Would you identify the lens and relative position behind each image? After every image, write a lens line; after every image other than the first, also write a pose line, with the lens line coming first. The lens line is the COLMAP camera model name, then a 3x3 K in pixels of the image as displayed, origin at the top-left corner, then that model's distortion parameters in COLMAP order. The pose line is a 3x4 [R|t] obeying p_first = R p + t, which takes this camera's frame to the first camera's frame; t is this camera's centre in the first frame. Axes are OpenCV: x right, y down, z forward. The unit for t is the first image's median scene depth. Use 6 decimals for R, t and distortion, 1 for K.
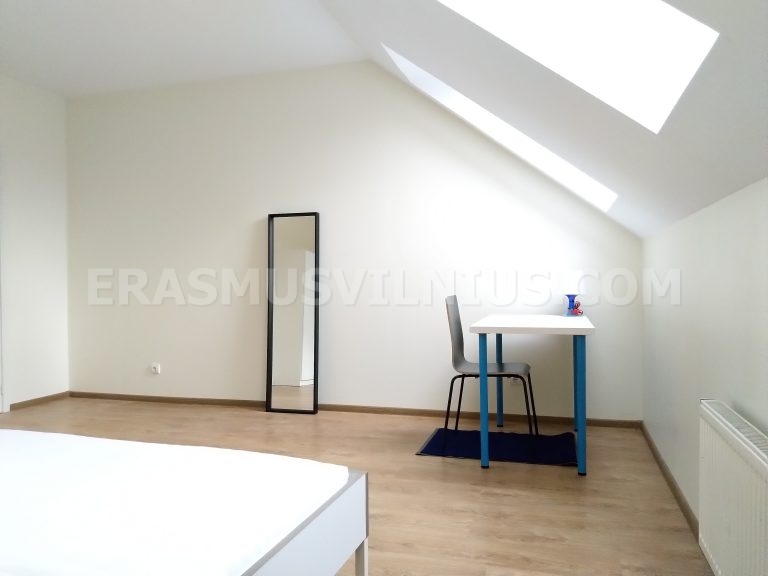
lens RADIAL K [[590.1, 0, 378.5], [0, 590.1, 290.2], [0, 0, 1]] dist [0.035111, -0.035518]
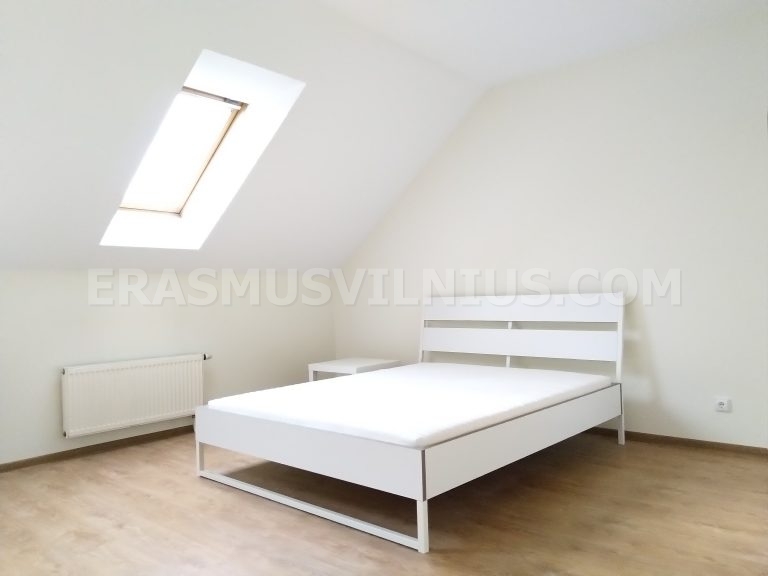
lens RADIAL K [[590.1, 0, 380.9], [0, 590.1, 281.4], [0, 0, 1]] dist [0.035111, -0.035518]
pose [[-0.915075, 0.049195, 0.400273, -0.662594], [0.048365, 0.998755, -0.012182, -0.016254], [-0.400374, 0.008212, -0.916315, 1.246938]]
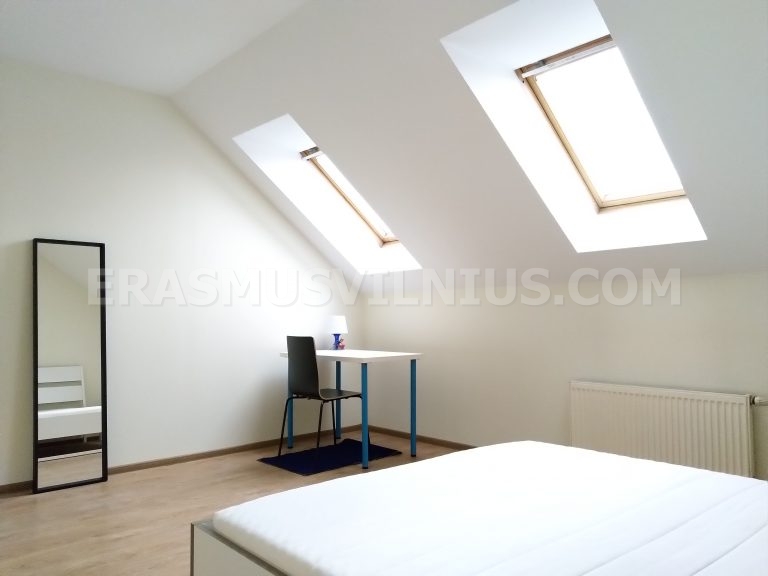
lens RADIAL K [[590.1, 0, 387.3], [0, 590.1, 290.8], [0, 0, 1]] dist [0.035111, -0.035518]
pose [[0.497223, 0.051119, 0.866116, -0.791038], [0.017104, 0.997491, -0.068692, 0.004380], [-0.867454, 0.048969, 0.495101, 0.259483]]
